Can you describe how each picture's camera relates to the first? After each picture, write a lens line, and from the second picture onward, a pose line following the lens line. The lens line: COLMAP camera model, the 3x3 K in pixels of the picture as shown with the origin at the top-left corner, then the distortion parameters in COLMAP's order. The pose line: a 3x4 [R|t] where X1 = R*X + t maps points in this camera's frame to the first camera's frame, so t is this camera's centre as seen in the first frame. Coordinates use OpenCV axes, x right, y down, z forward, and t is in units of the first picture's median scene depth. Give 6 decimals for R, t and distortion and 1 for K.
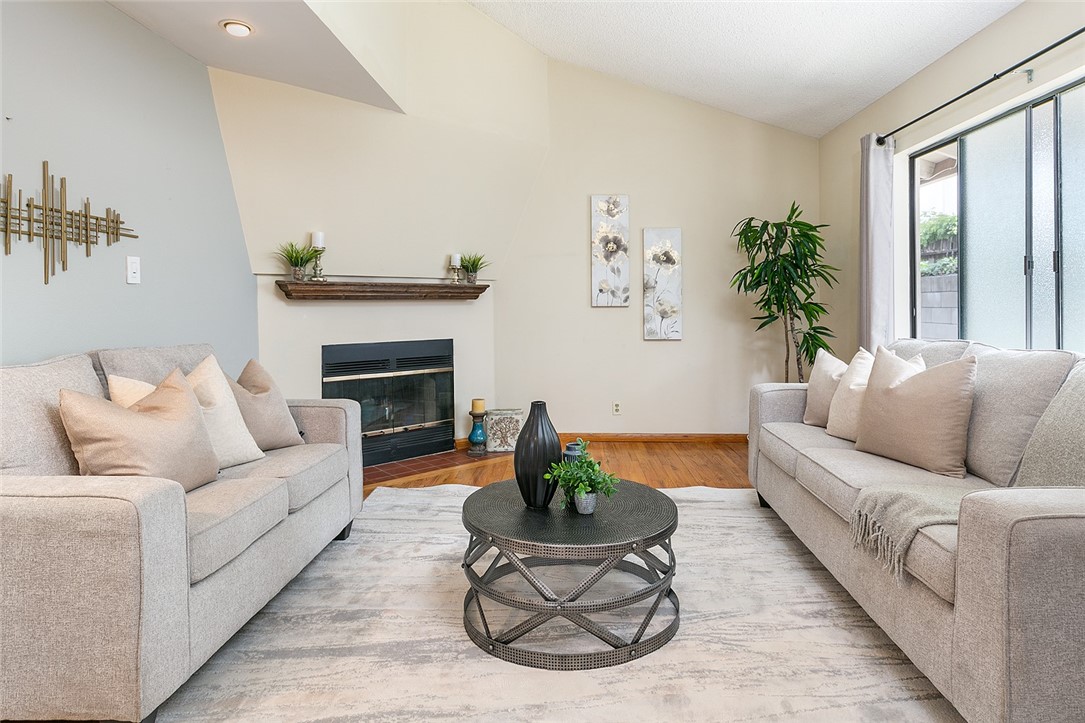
lens RADIAL K [[595.5, 0, 545.5], [0, 595.5, 317.2], [0, 0, 1]] dist [-0.000019, -0.000020]
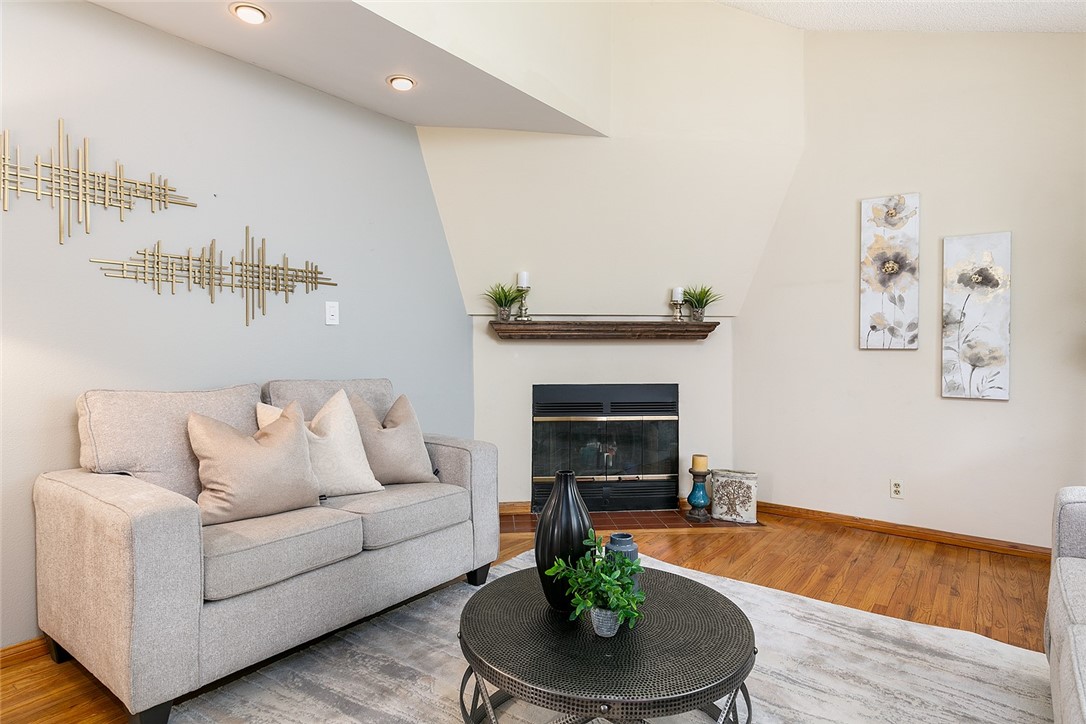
lens RADIAL K [[594.2, 0, 543.0], [0, 594.2, 362.0], [0, 0, 1]] dist [0.002732, 0.000262]
pose [[0.822283, 0.023024, -0.568613, 0.185191], [-0.018735, 0.999735, 0.013388, -0.004202], [0.568771, -0.000355, 0.822496, 0.165991]]
